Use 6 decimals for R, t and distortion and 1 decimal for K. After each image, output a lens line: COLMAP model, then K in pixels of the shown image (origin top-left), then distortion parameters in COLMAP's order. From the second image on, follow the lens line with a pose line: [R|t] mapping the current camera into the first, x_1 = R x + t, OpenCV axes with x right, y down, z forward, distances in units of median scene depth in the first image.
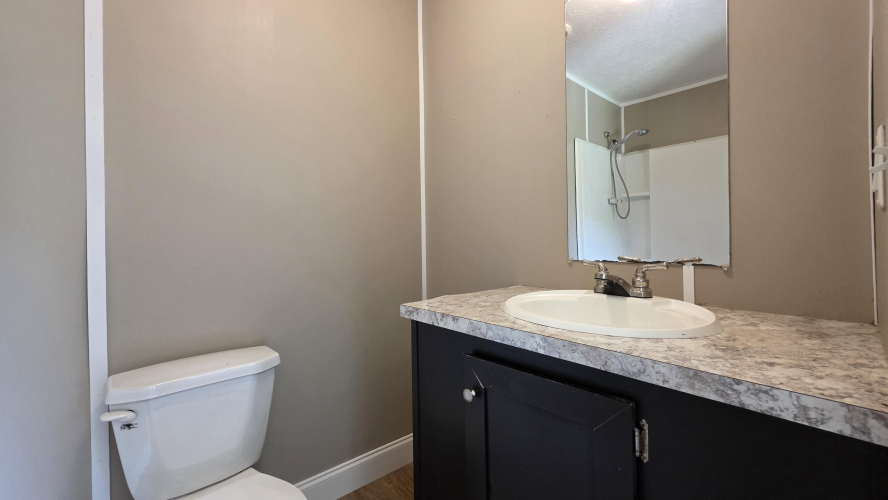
lens RADIAL K [[357.5, 0, 449.5], [0, 357.5, 238.8], [0, 0, 1]] dist [-0.000124, 0.000005]
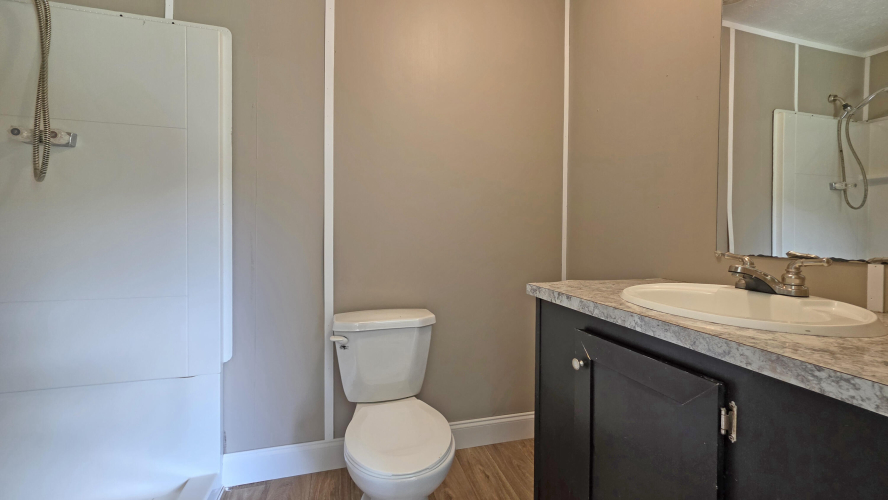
lens RADIAL K [[357.5, 0, 449.5], [0, 357.5, 238.8], [0, 0, 1]] dist [-0.000124, 0.000005]
pose [[0.903613, 0.028684, -0.427388, 0.162124], [-0.019605, 0.999479, 0.025630, 0.017398], [0.427901, -0.014780, 0.903705, -0.196092]]
